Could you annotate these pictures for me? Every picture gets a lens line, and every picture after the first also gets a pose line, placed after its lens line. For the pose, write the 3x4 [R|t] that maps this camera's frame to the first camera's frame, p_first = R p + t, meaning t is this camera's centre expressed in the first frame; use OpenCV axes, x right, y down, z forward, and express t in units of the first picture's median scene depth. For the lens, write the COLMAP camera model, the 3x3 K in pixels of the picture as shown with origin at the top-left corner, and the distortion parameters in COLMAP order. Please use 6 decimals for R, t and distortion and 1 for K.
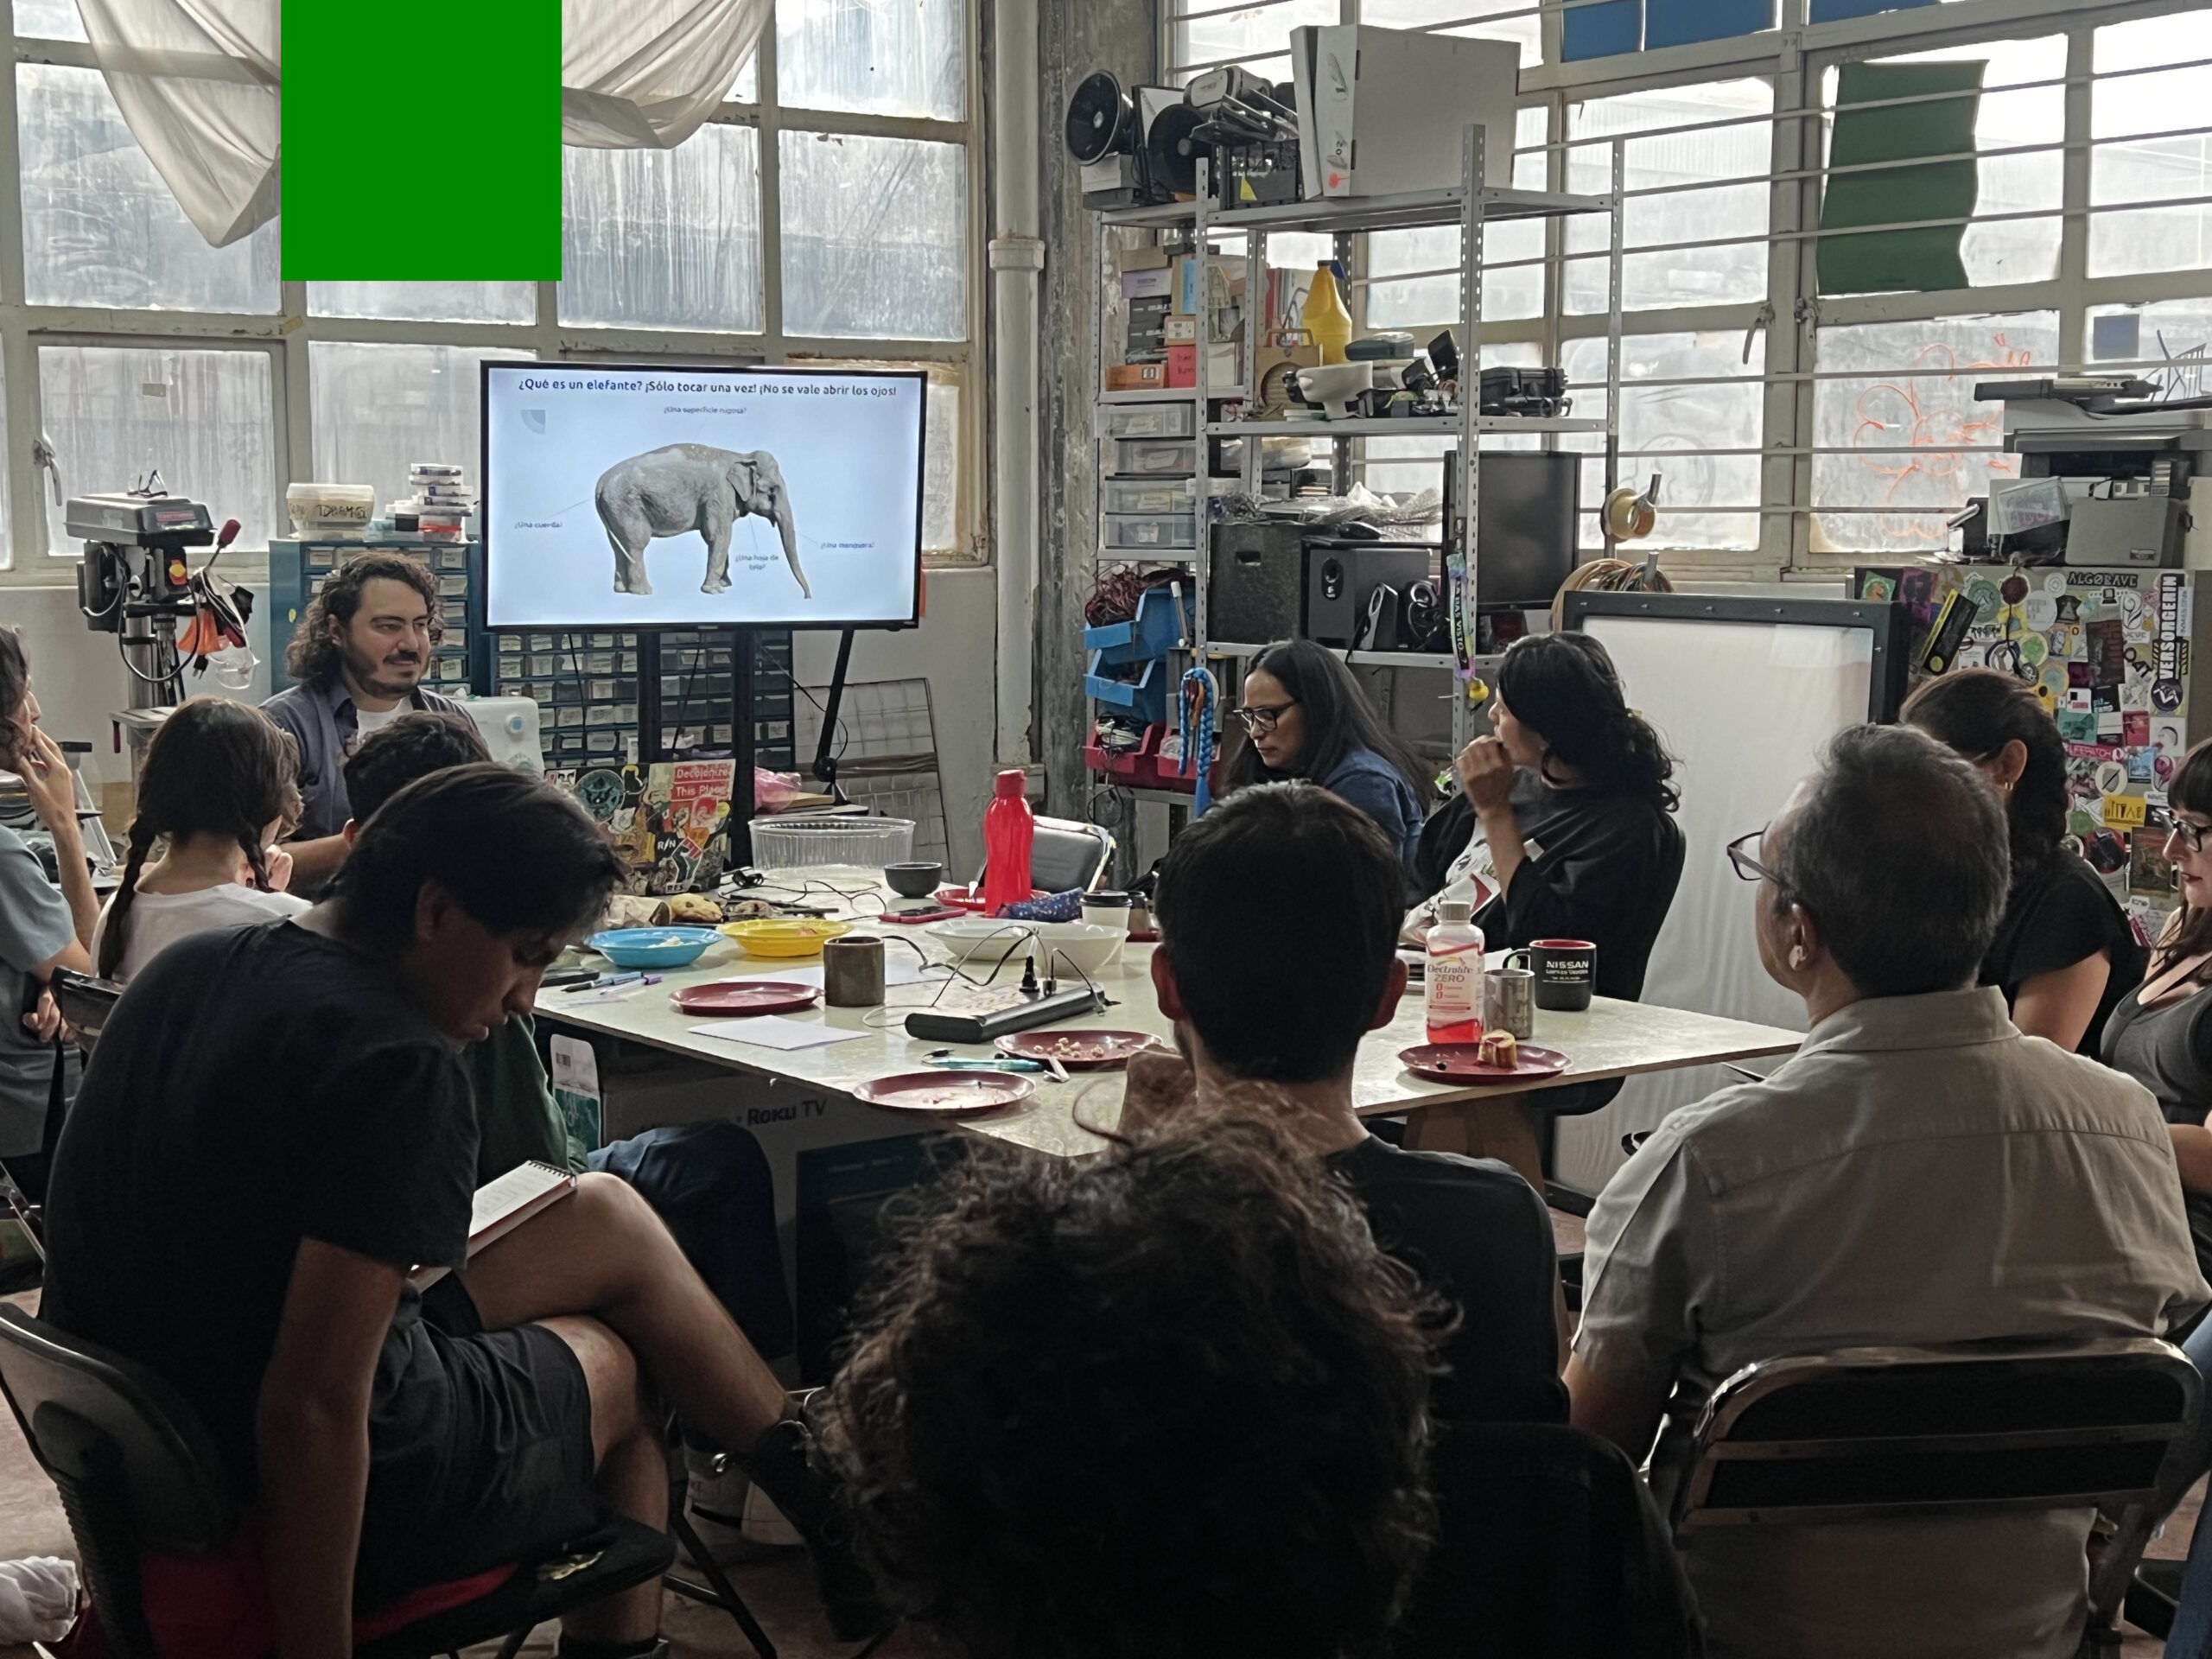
lens RADIAL K [[3097.5, 0, 1132.3], [0, 3097.5, 833.8], [0, 0, 1]] dist [0.184515, -0.493192]
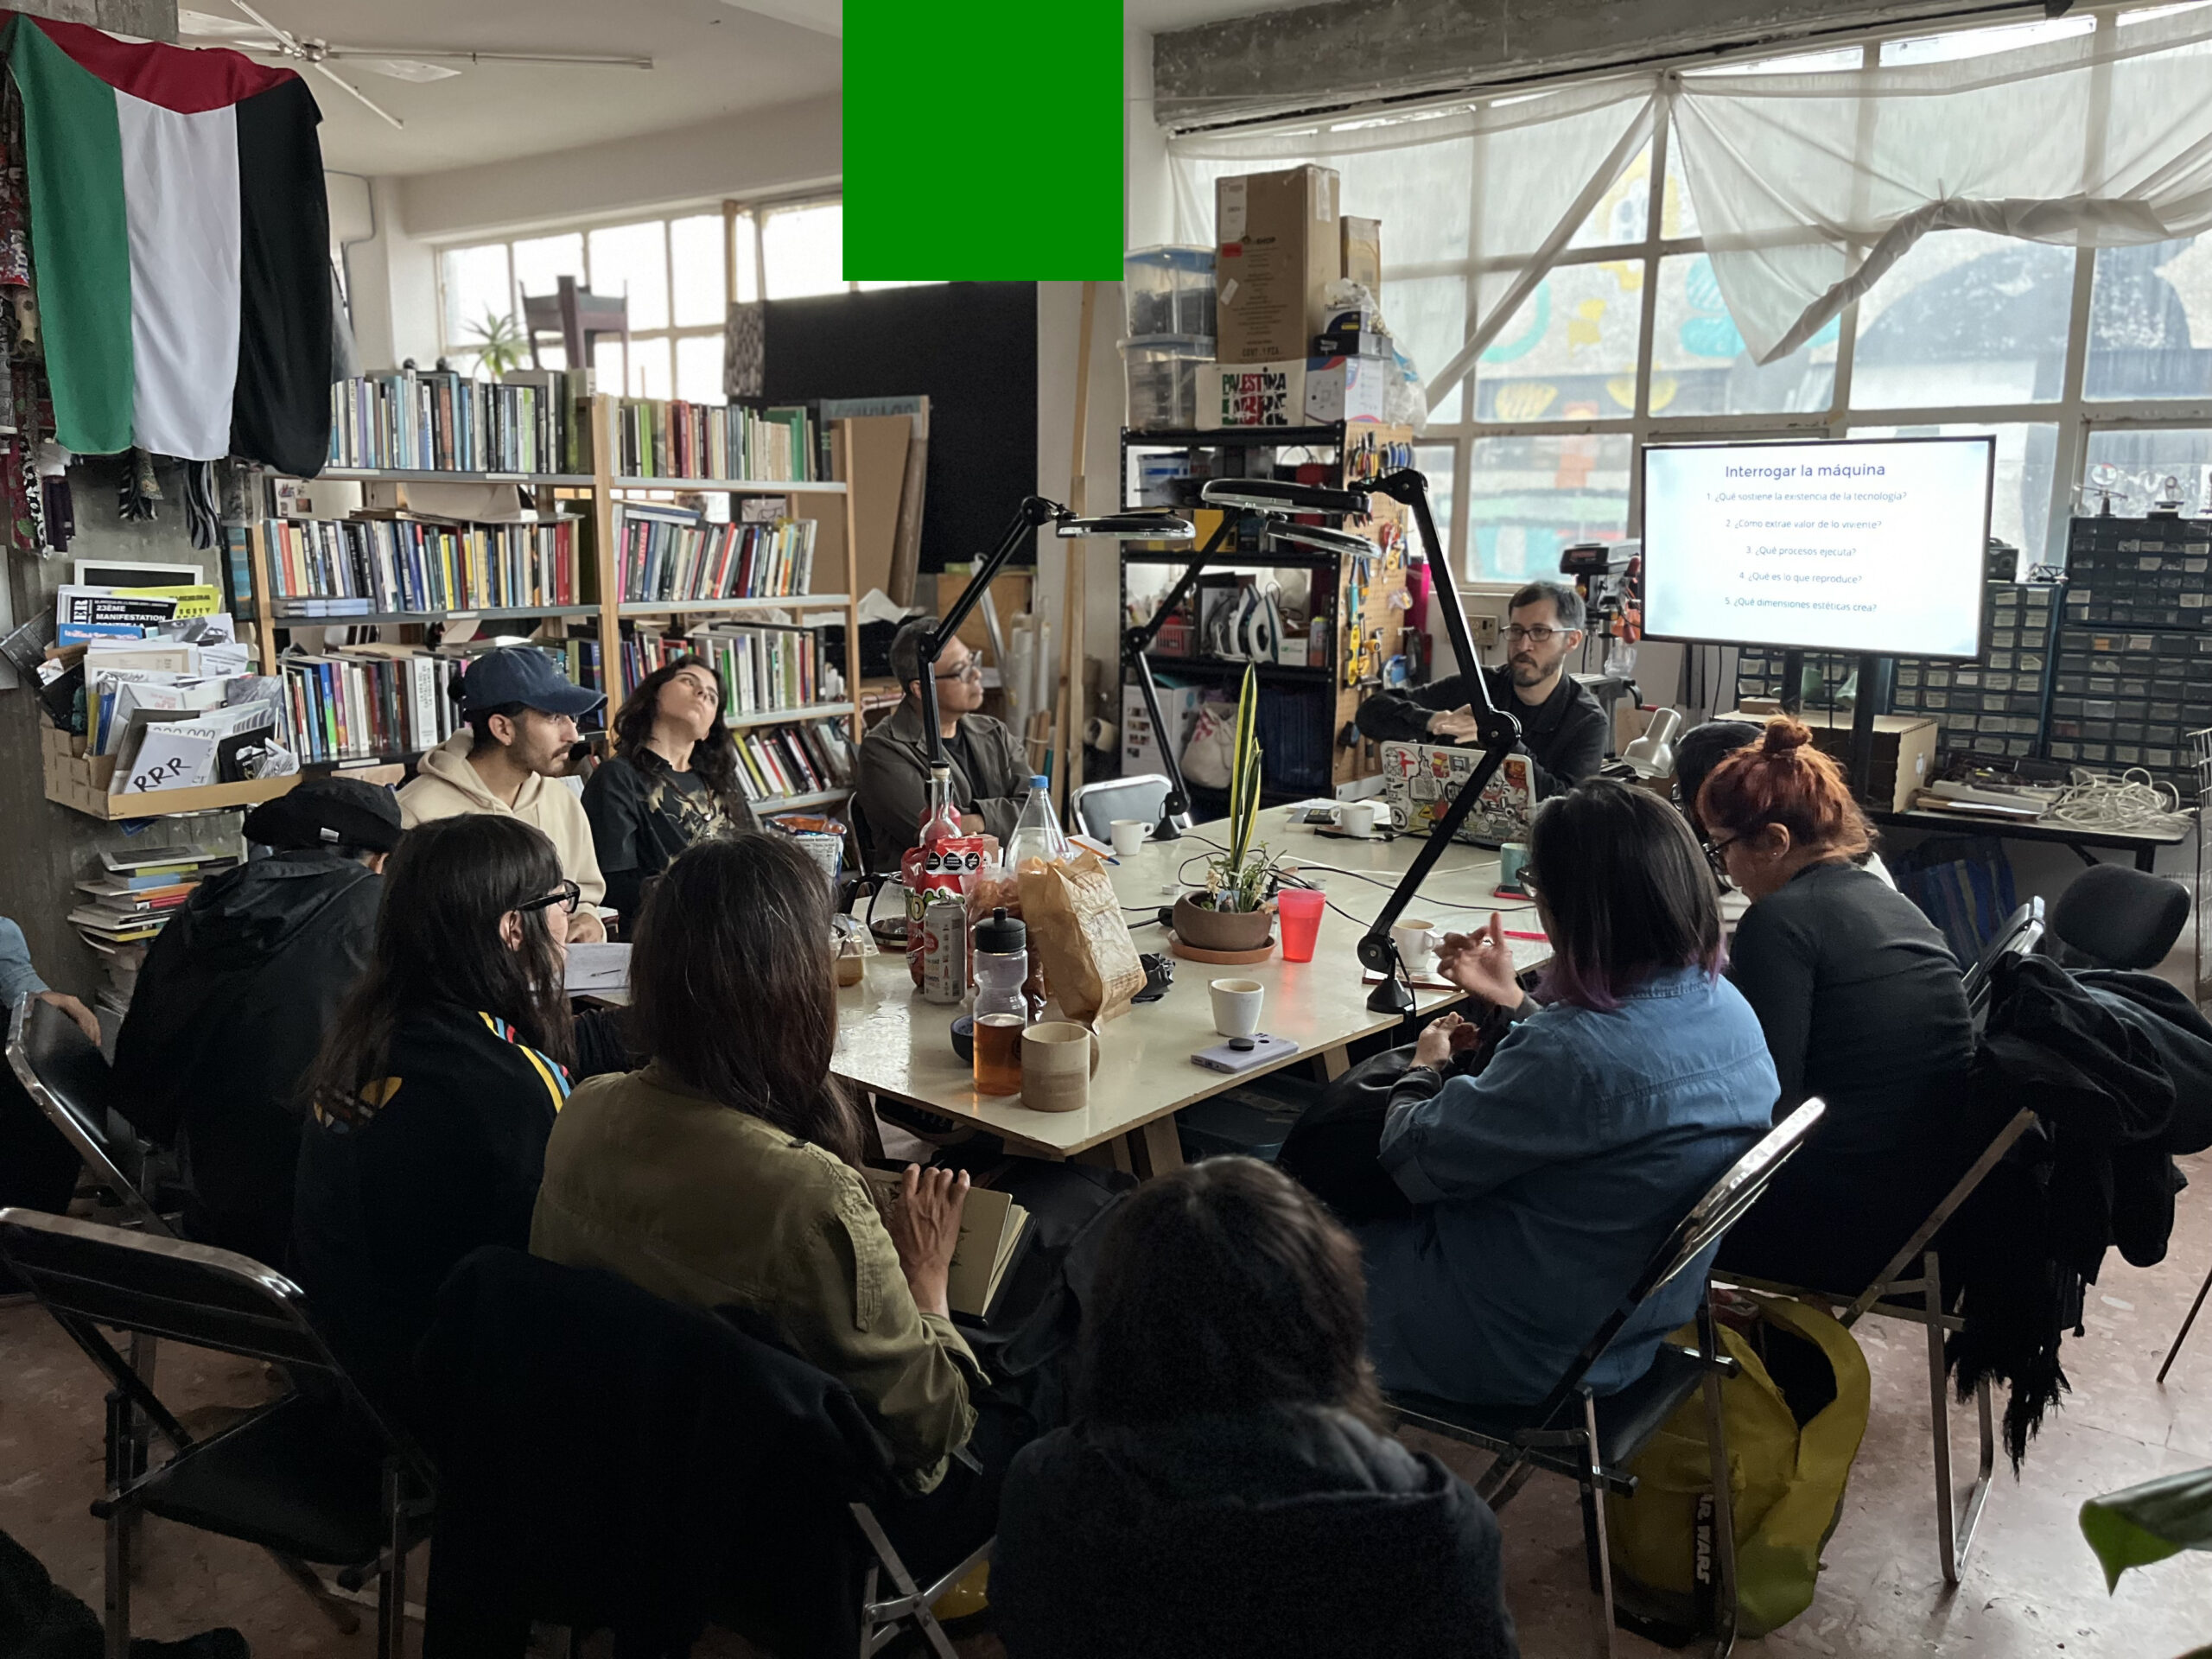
lens RADIAL K [[1677.6, 0, 1116.8], [0, 1677.6, 823.1], [0, 0, 1]] dist [0.025089, 0.005104]
pose [[0.233016, 0.178721, -0.955909, 0.400242], [-0.115651, 0.981084, 0.155236, -0.064692], [0.965571, 0.074380, 0.249278, 0.516744]]
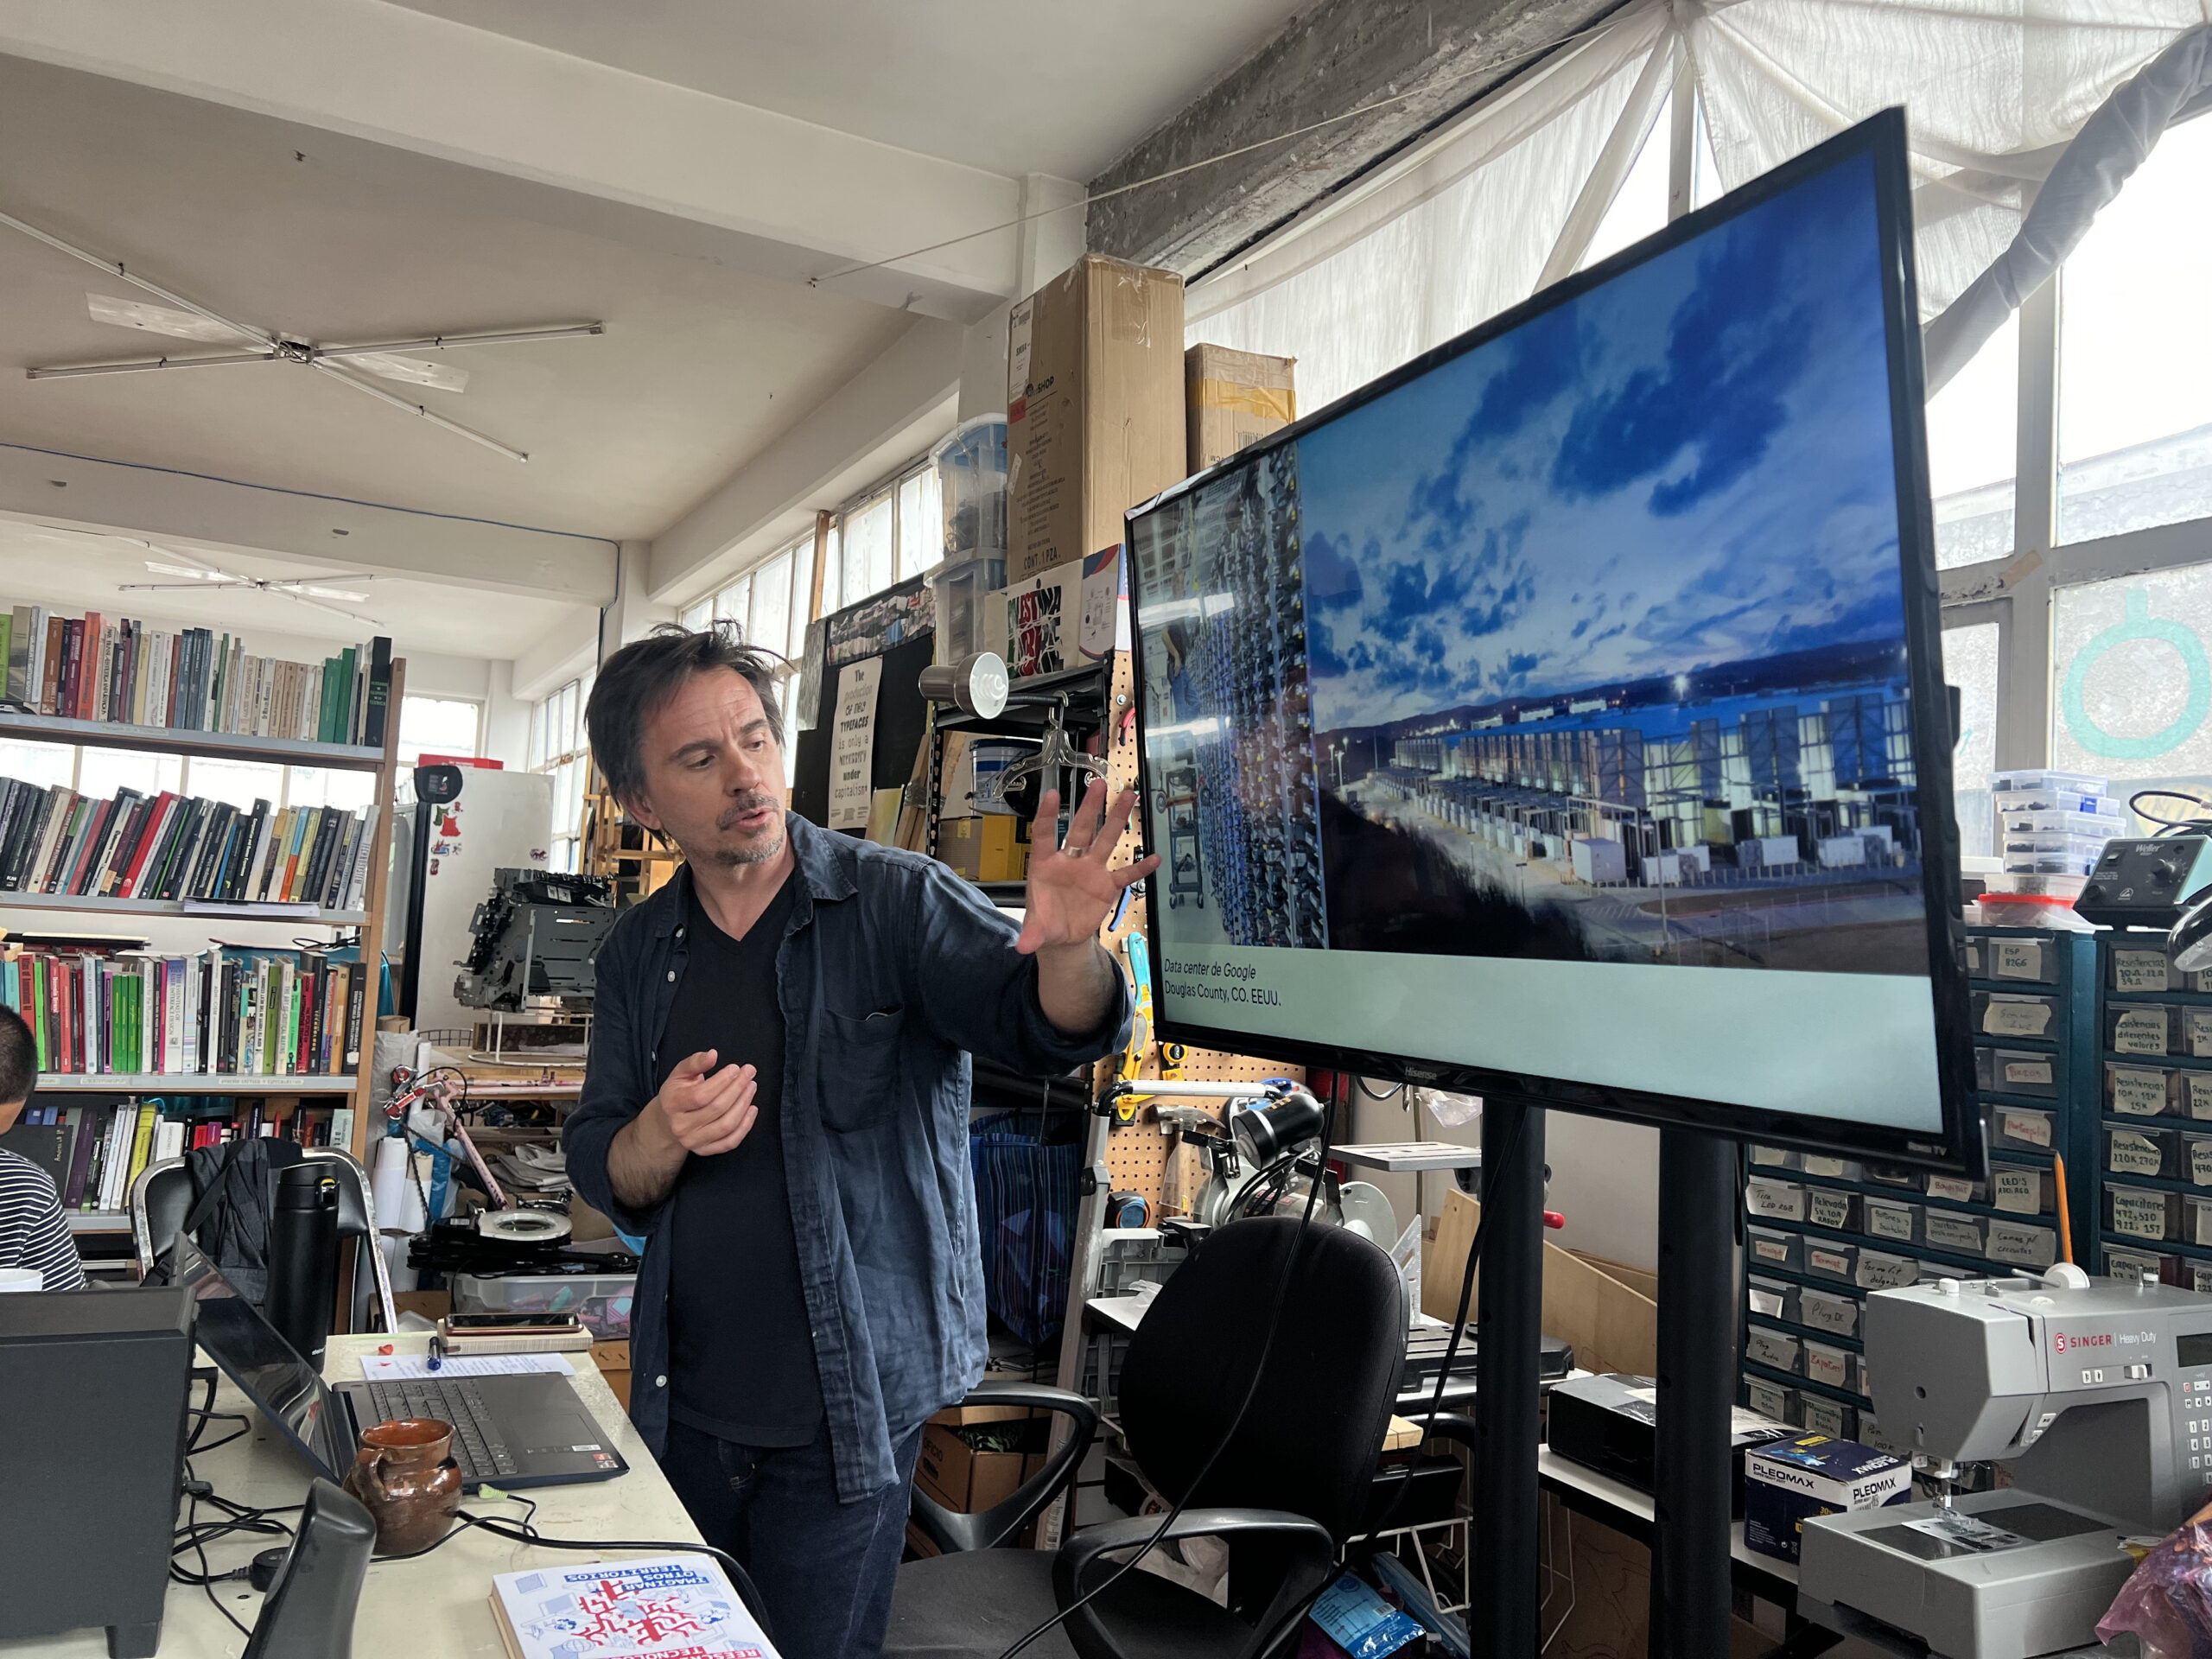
lens RADIAL K [[1650.3, 0, 1106.0], [0, 1650.3, 829.5], [0, 0, 1]] dist [0.063056, -0.071321]
pose [[-0.212613, -0.079738, -0.973878, 0.061124], [-0.163219, 0.985560, -0.045061, -0.072218], [0.963408, 0.149375, -0.222557, 0.911697]]
